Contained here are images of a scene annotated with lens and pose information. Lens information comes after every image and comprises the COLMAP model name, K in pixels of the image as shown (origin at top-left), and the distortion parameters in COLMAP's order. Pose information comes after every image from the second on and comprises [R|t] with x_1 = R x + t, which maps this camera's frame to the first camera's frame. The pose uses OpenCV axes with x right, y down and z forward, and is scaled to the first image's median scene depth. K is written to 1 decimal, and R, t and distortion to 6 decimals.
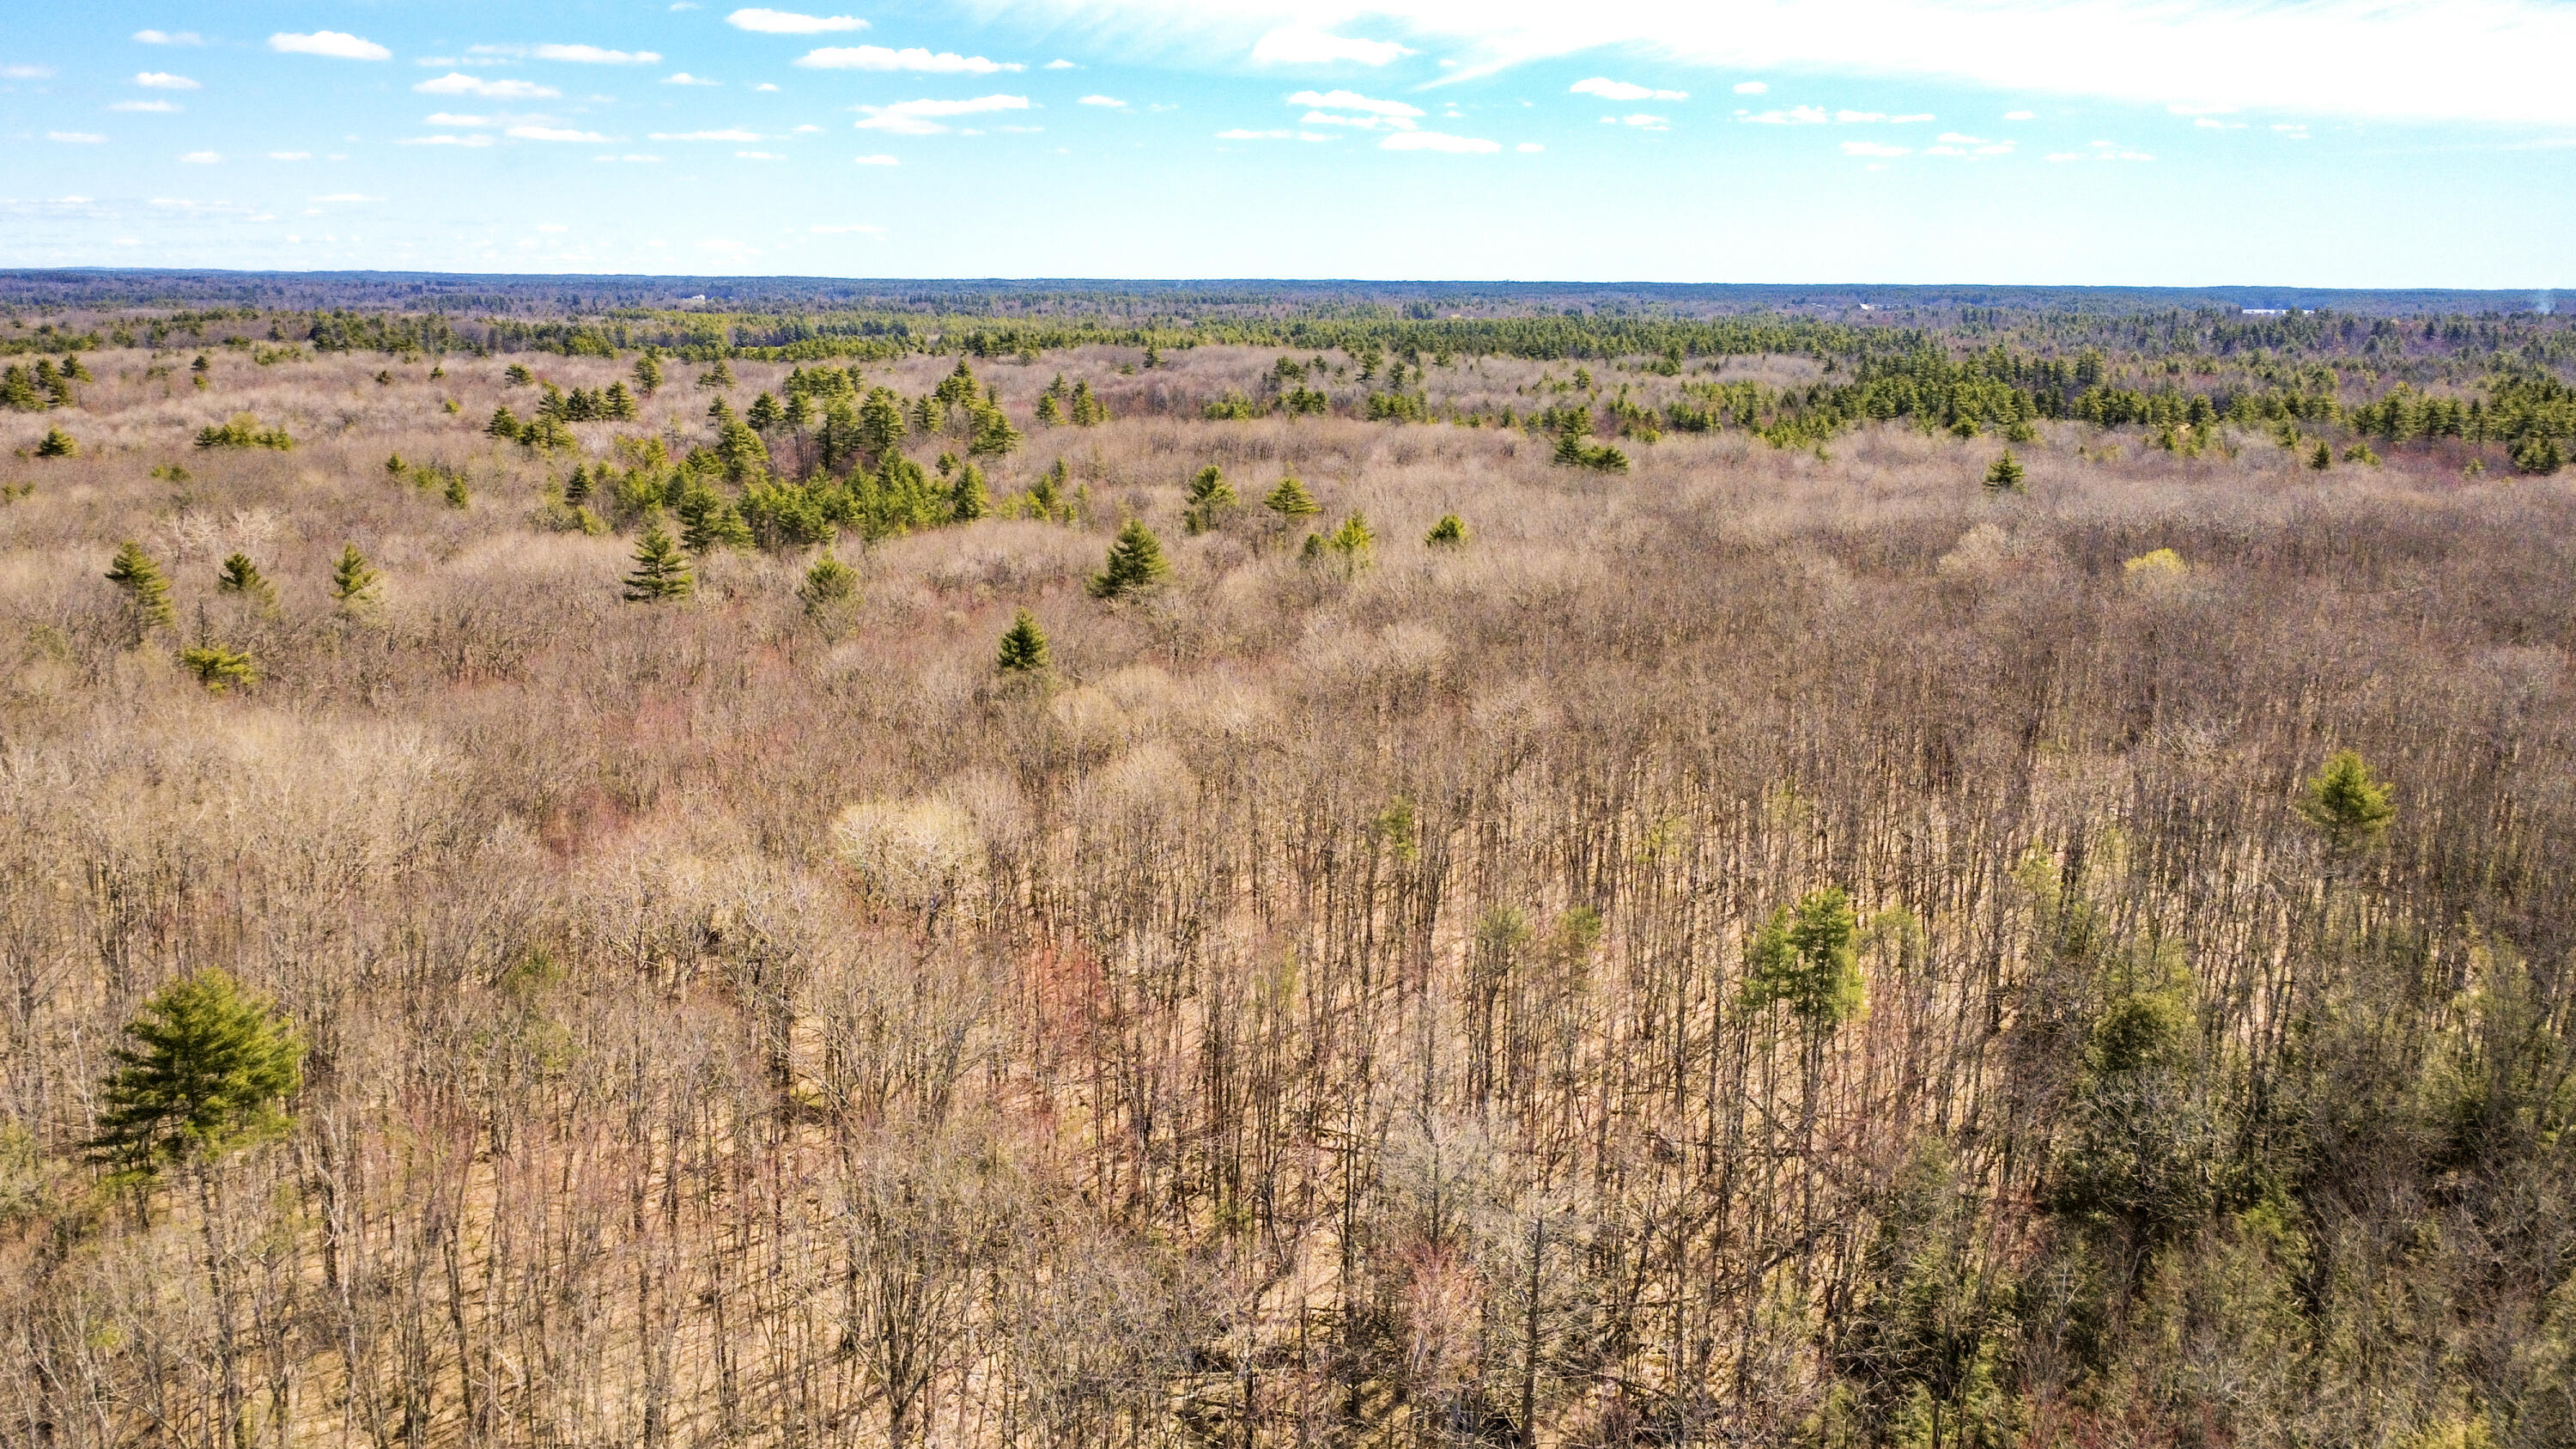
lens RADIAL K [[1908.5, 0, 1279.1], [0, 1908.5, 684.0], [0, 0, 1]] dist [0.001551, -0.000965]
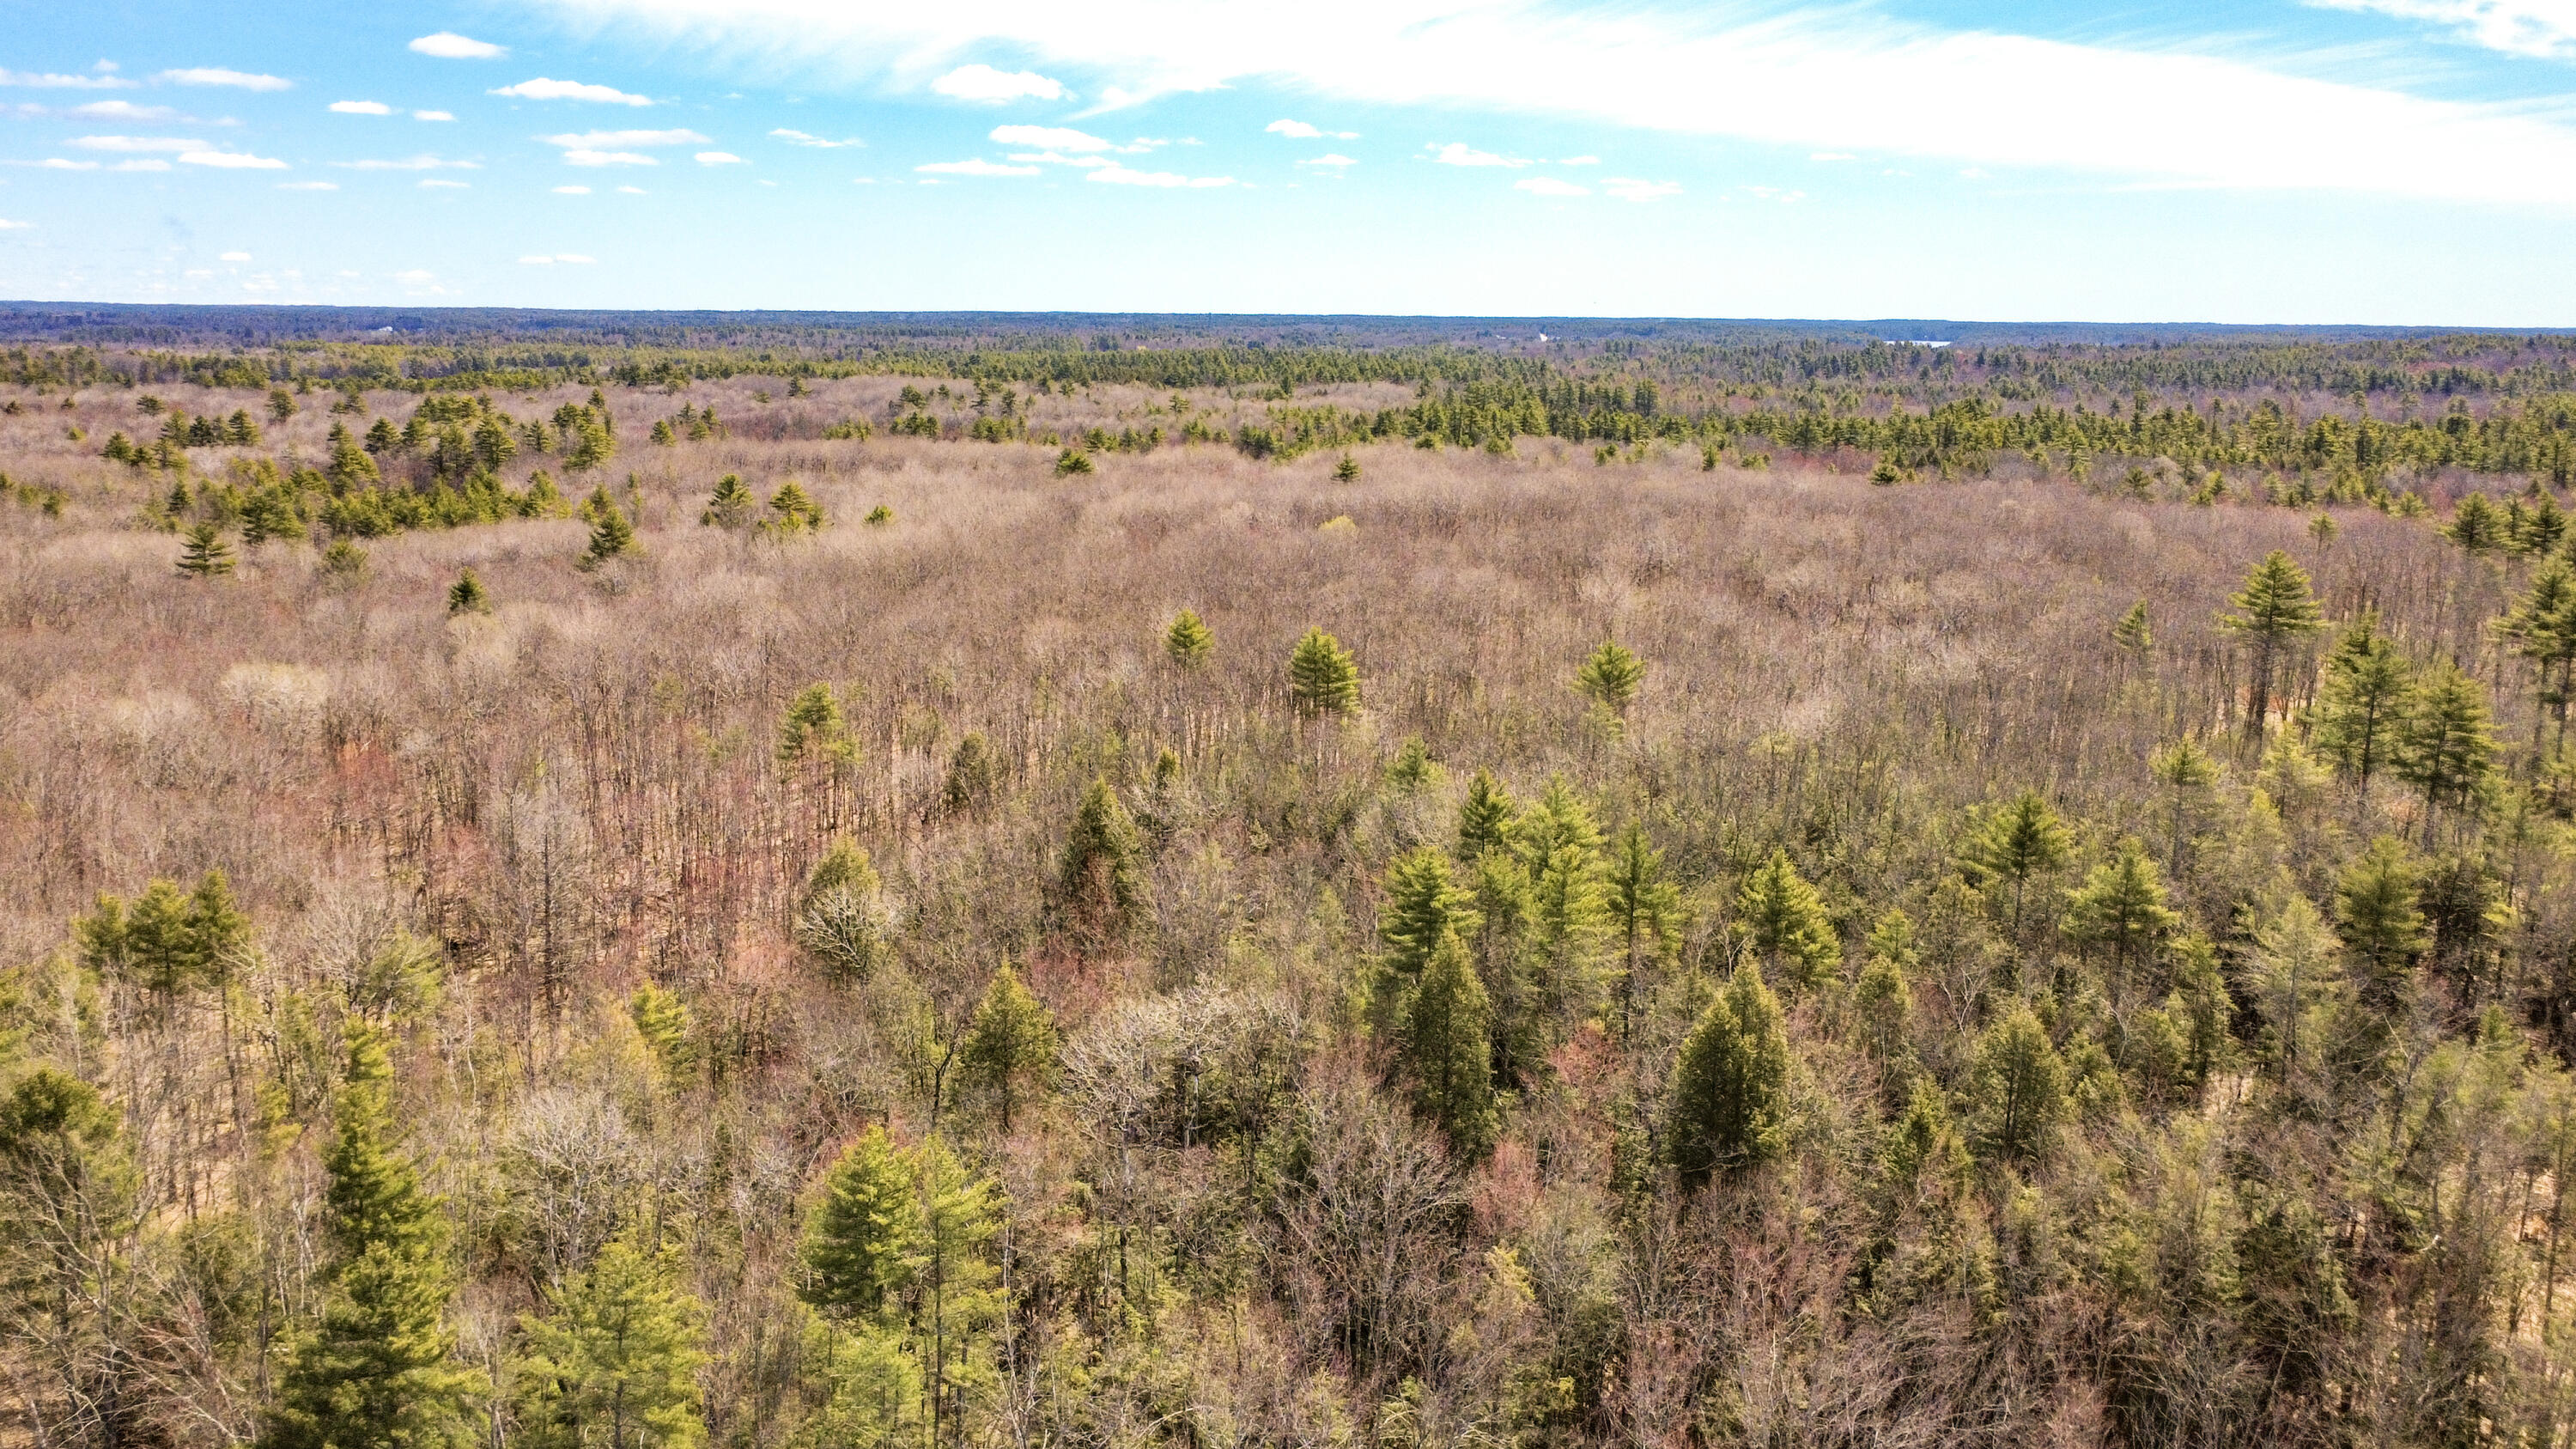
lens RADIAL K [[1908.5, 0, 1296.1], [0, 1908.5, 700.6], [0, 0, 1]] dist [0.001551, -0.000965]
pose [[0.990402, -0.026092, 0.135731, 0.072374], [0.027125, 0.999615, -0.005765, 0.021670], [-0.135528, 0.009392, 0.990729, -0.112678]]
